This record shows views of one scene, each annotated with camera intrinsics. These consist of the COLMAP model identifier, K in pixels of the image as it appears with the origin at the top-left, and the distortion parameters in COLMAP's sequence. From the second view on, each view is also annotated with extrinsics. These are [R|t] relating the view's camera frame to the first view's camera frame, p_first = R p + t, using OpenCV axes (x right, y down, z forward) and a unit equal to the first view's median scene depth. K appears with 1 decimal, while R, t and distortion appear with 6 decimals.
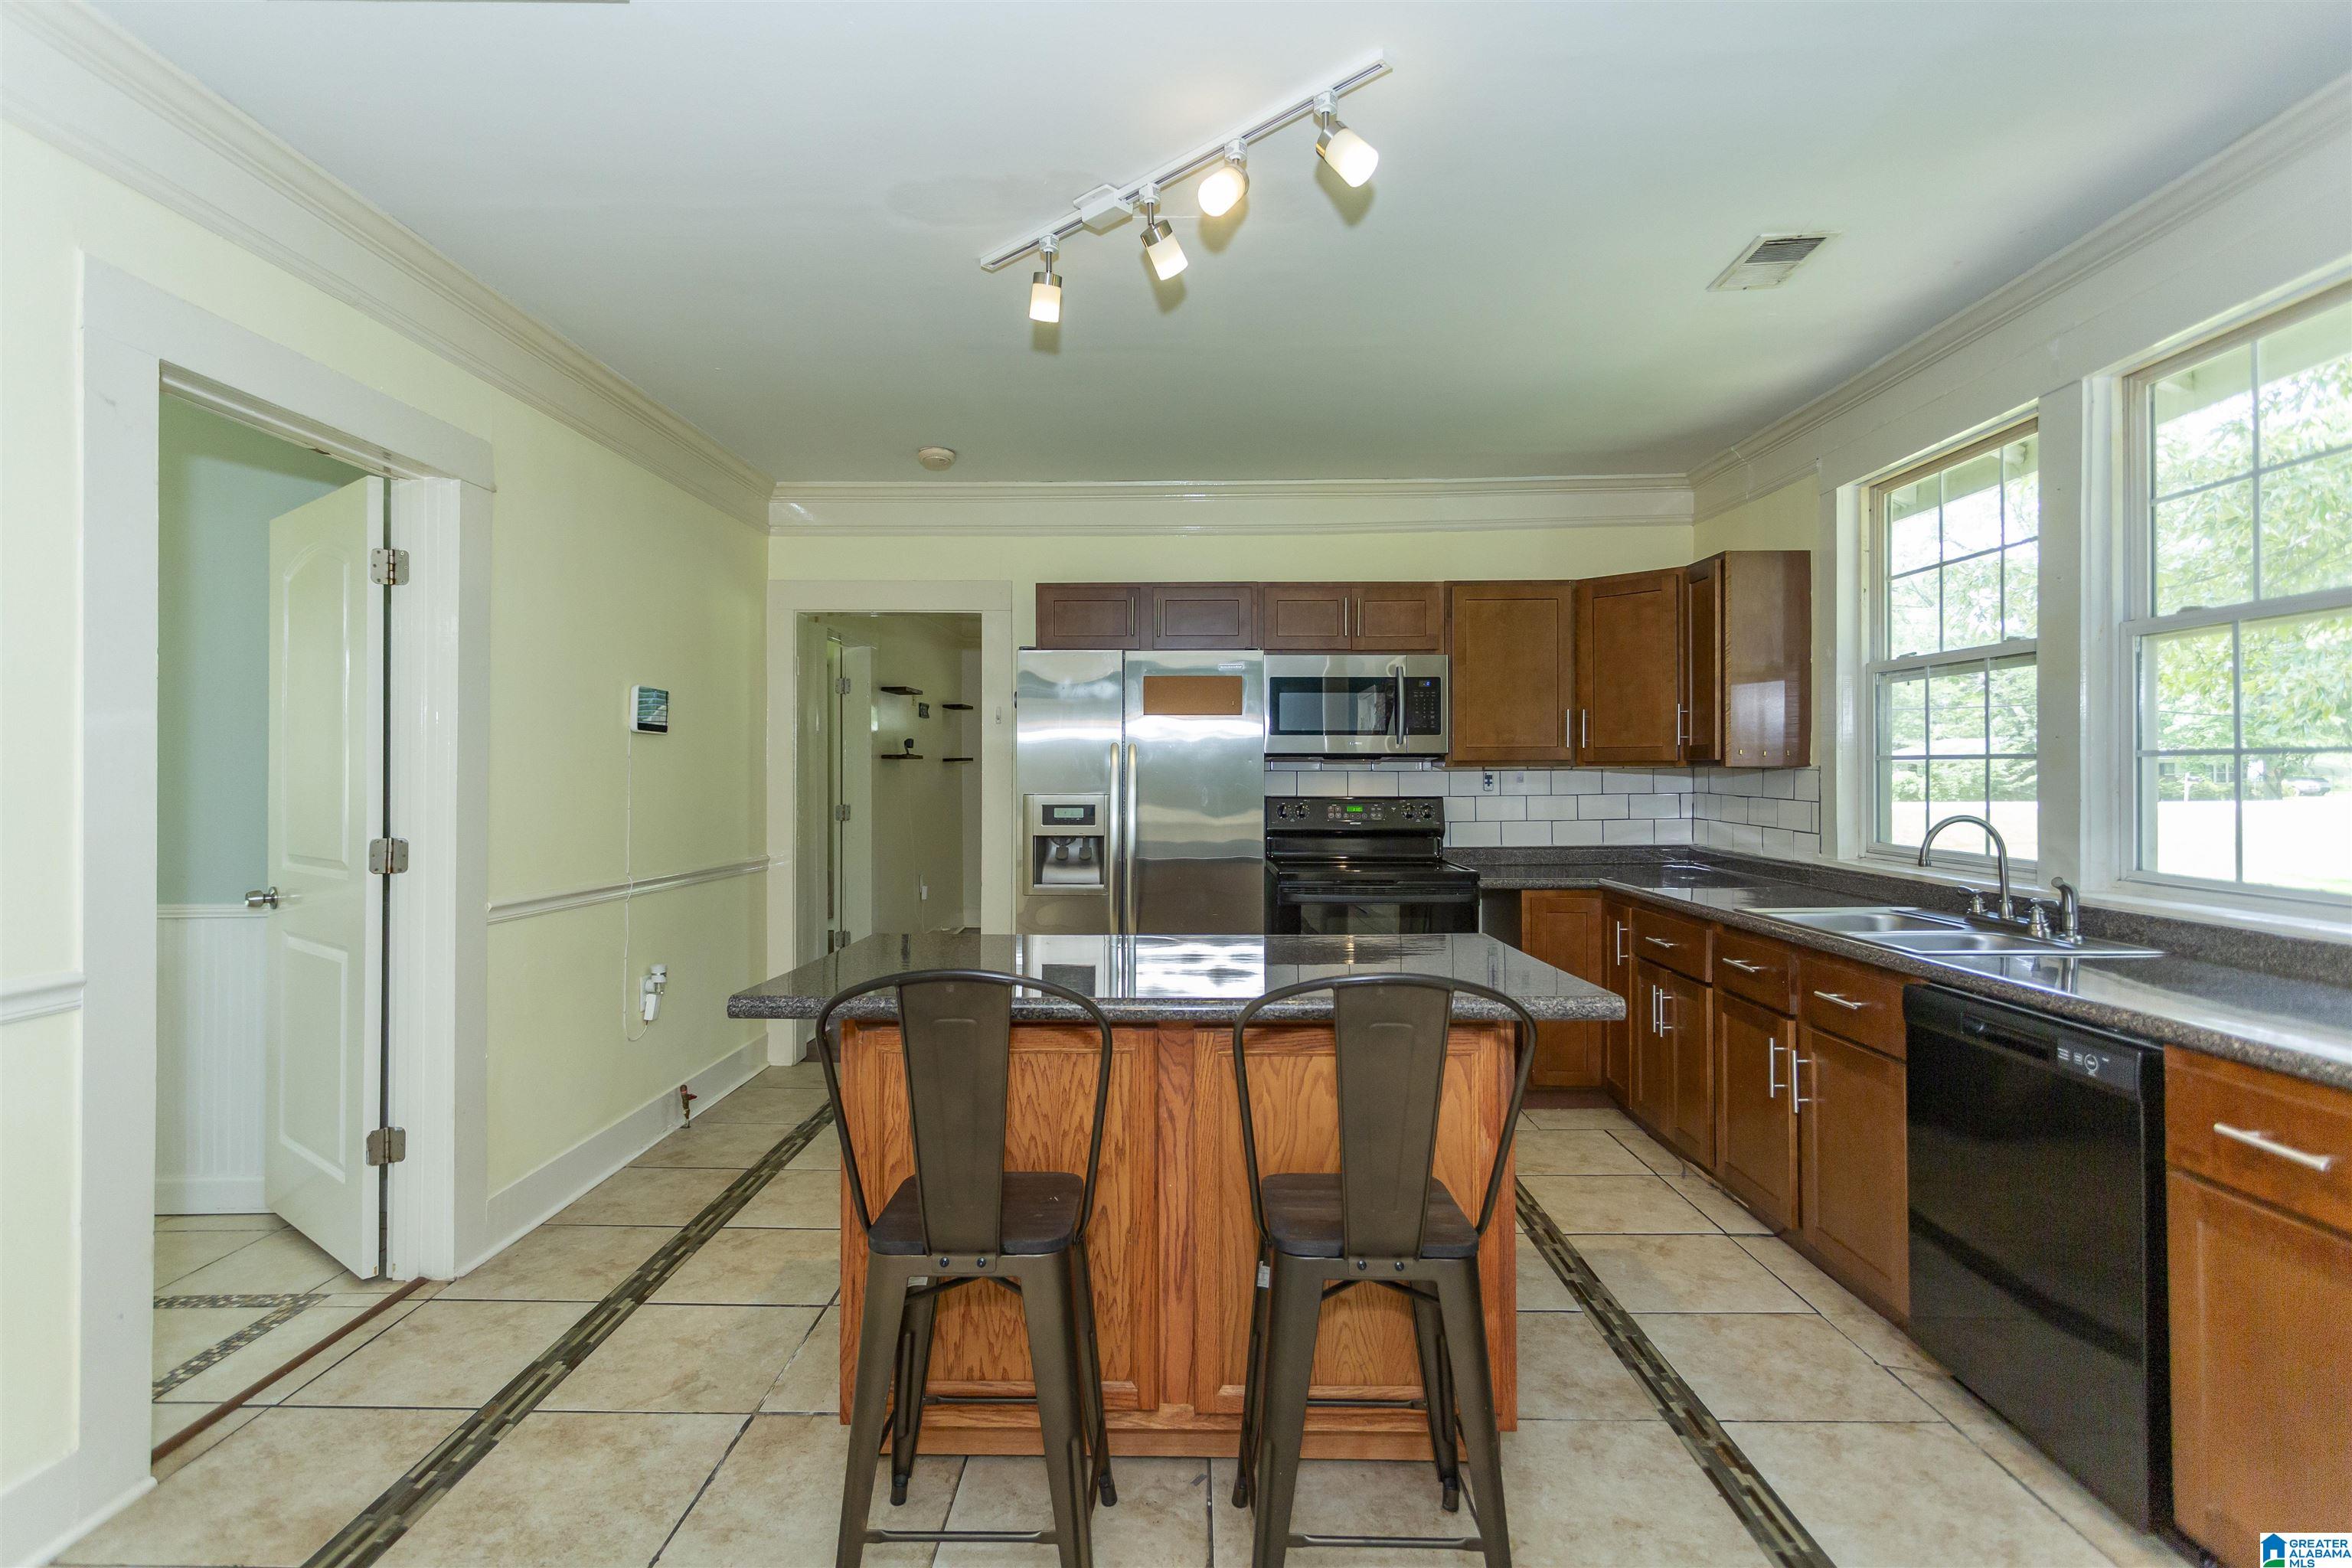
lens RADIAL K [[1120.9, 0, 1140.7], [0, 1120.9, 781.1], [0, 0, 1]] dist [0.007583, -0.000202]
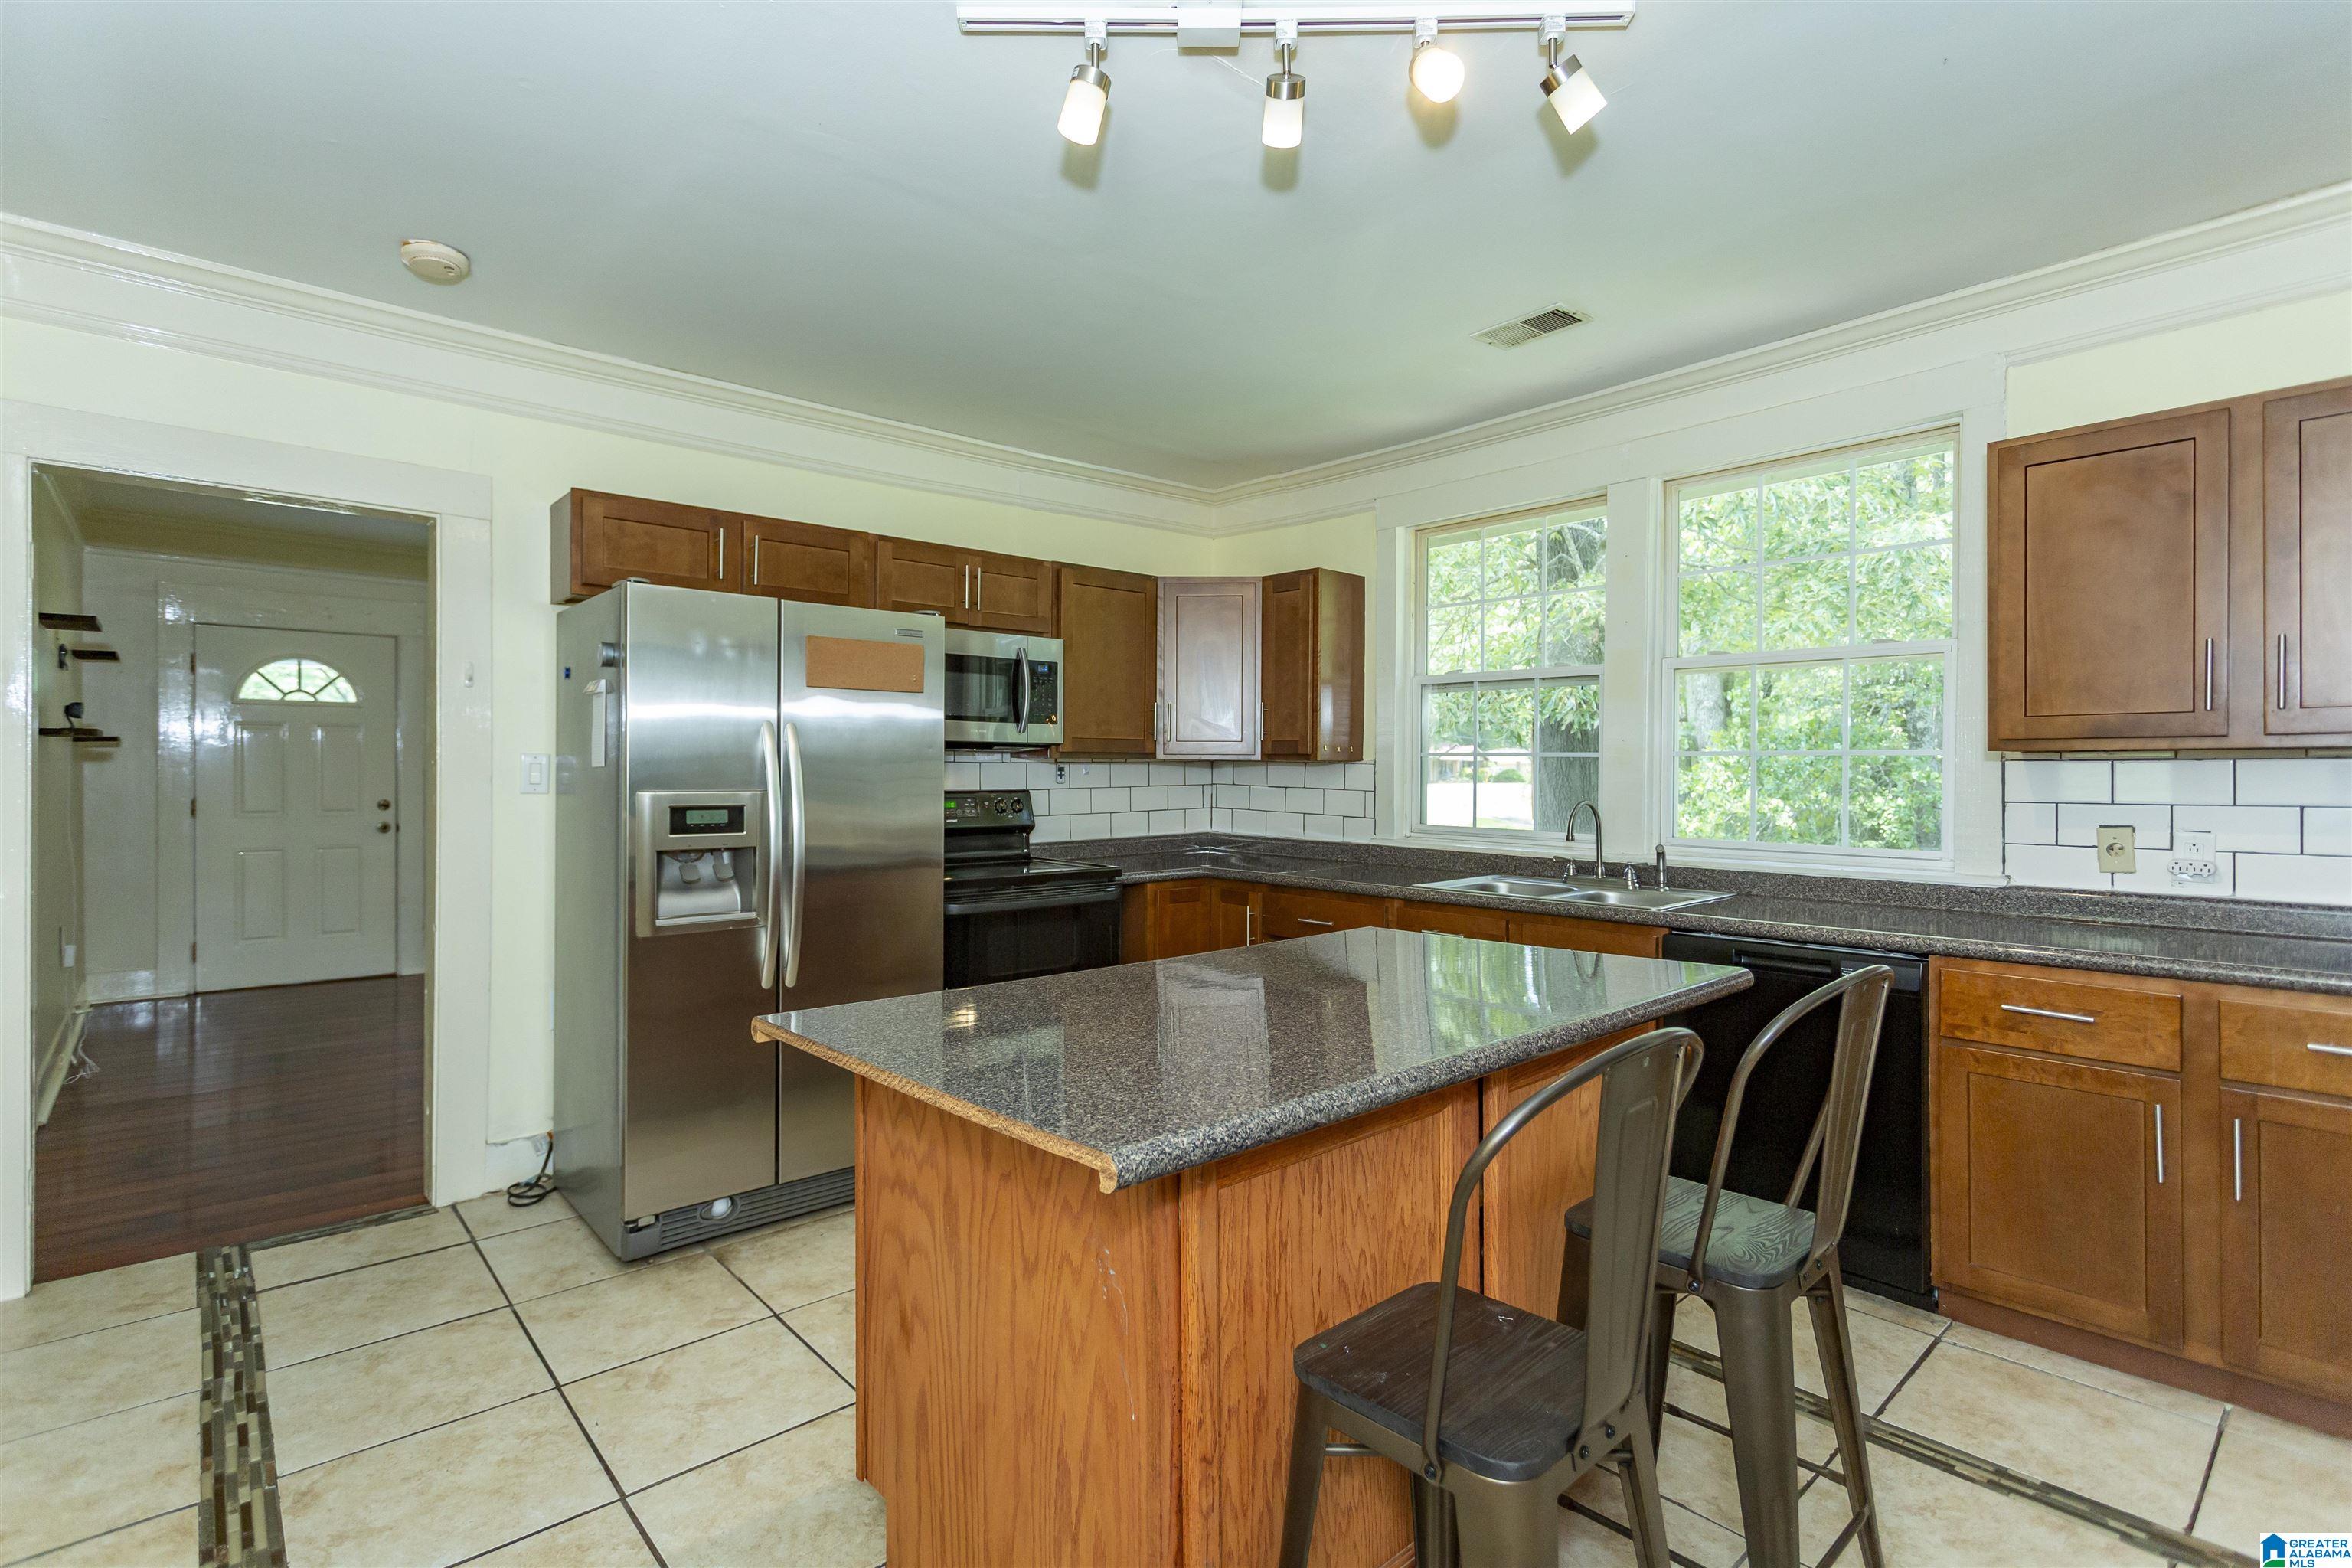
lens RADIAL K [[1120.9, 0, 1187.2], [0, 1120.9, 786.1], [0, 0, 1]] dist [0.007583, -0.000202]
pose [[0.725910, -0.007216, 0.687752, -0.336043], [-0.000591, 0.999938, 0.011115, 0.000397], [-0.687790, -0.008475, 0.725860, 0.264183]]
